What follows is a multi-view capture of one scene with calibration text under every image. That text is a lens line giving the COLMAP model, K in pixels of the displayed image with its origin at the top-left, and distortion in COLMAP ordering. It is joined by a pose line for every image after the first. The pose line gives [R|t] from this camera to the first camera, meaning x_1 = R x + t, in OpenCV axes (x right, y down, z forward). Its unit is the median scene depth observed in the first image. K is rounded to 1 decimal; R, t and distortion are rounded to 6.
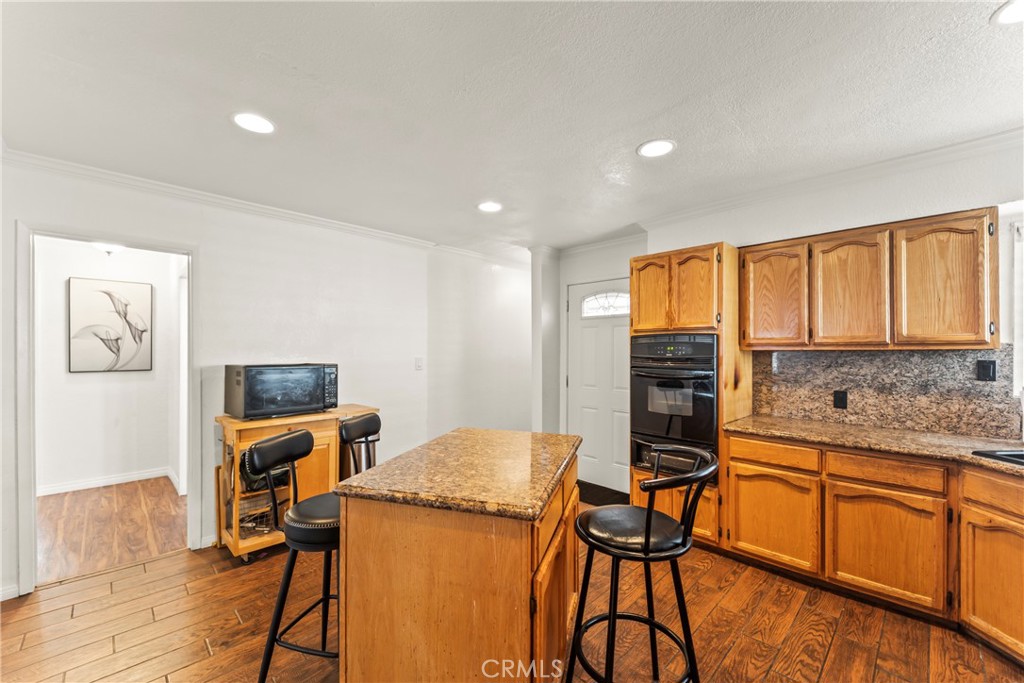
lens RADIAL K [[412.0, 0, 507.1], [0, 412.0, 343.7], [0, 0, 1]] dist [-0.002217, 0.000054]
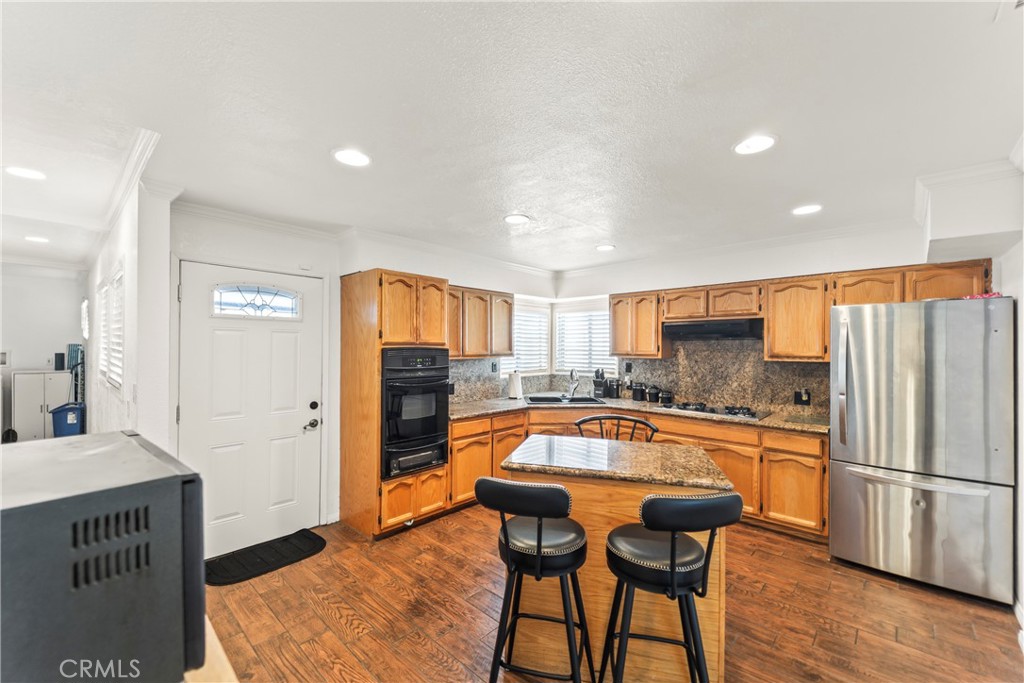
lens RADIAL K [[412.0, 0, 506.8], [0, 412.0, 349.7], [0, 0, 1]] dist [-0.002217, 0.000054]
pose [[-0.059889, -0.003127, 0.998200, -0.822449], [-0.015947, 0.999870, 0.002176, -0.026495], [-0.998078, -0.015788, -0.059931, 0.895903]]
